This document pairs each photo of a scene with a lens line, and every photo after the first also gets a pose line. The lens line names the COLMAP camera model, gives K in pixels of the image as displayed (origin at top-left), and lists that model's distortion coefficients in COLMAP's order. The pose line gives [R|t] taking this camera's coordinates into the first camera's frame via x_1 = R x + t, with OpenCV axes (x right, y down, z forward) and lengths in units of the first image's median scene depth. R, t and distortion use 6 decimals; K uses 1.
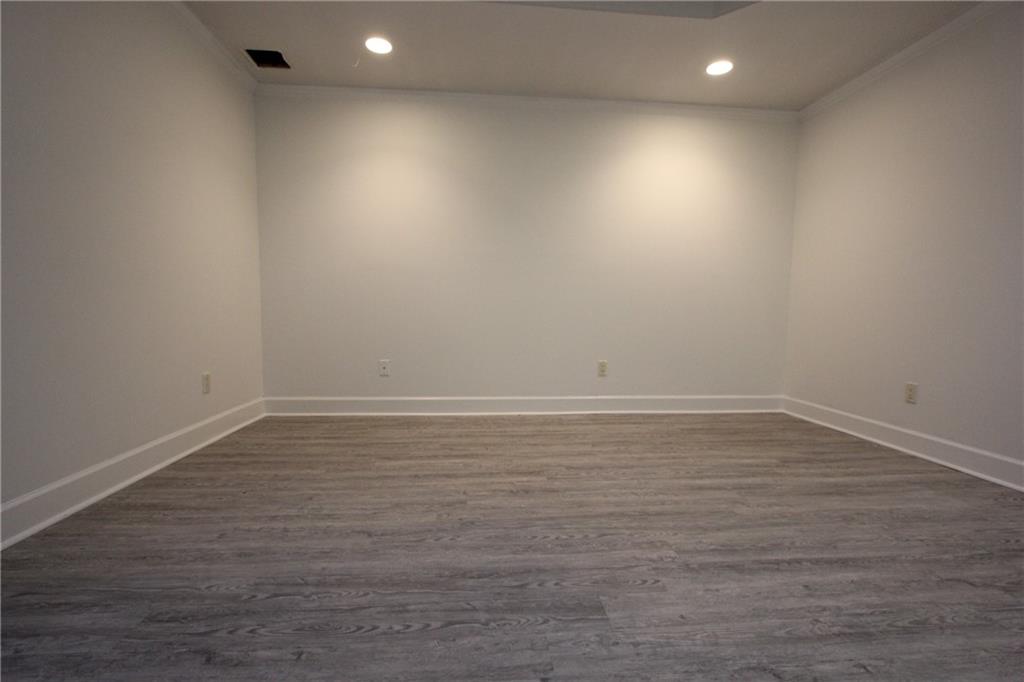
lens RADIAL K [[472.2, 0, 513.2], [0, 472.2, 340.6], [0, 0, 1]] dist [-0.017994, 0.001064]
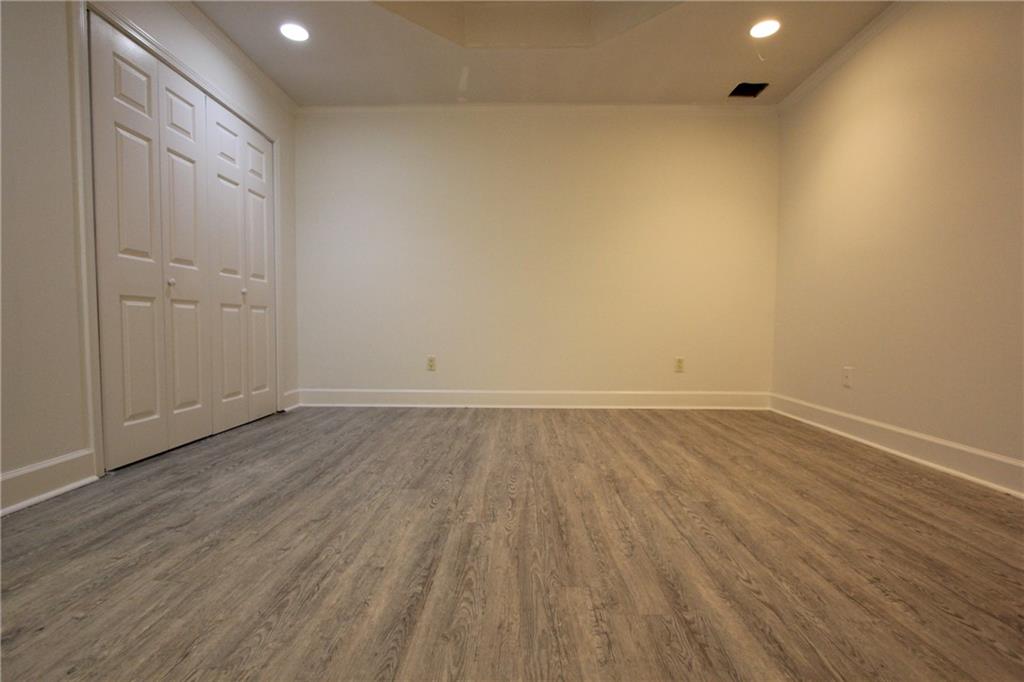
lens RADIAL K [[472.2, 0, 512.7], [0, 472.2, 339.4], [0, 0, 1]] dist [-0.017994, 0.001064]
pose [[-0.108543, 0.017936, -0.993930, 1.335058], [-0.066168, 0.997490, 0.025227, 0.025546], [0.991887, 0.068505, -0.107084, 1.166248]]
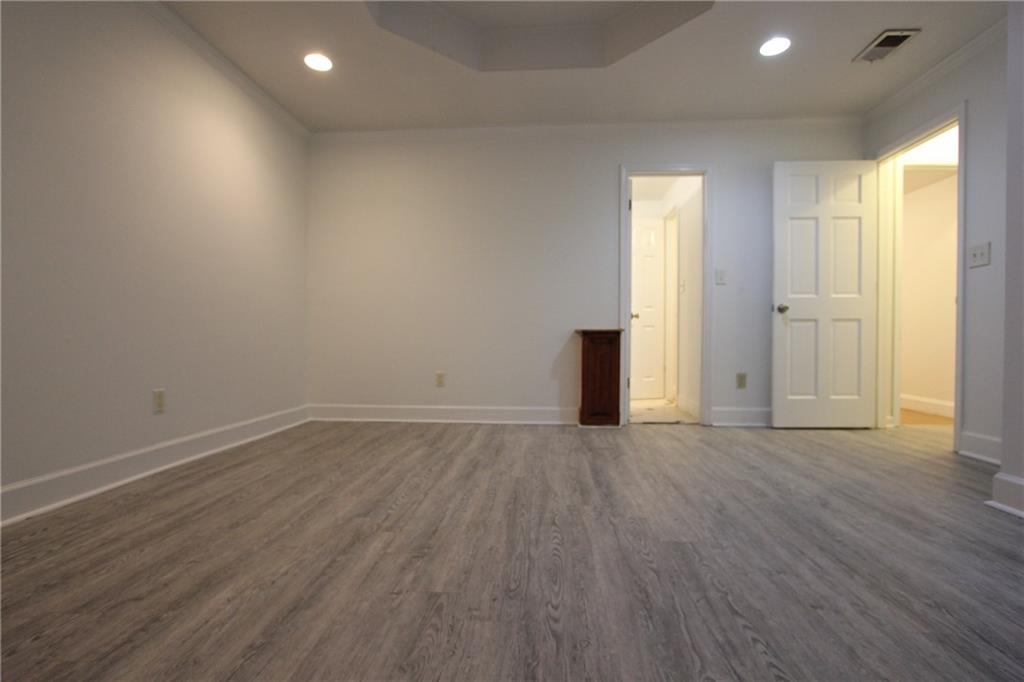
lens RADIAL K [[472.2, 0, 511.7], [0, 472.2, 344.8], [0, 0, 1]] dist [-0.017994, 0.001064]
pose [[0.160394, -0.022672, 0.986793, -0.877713], [0.063197, 0.997921, 0.012656, 0.008085], [-0.985028, 0.060333, 0.161493, 0.966911]]
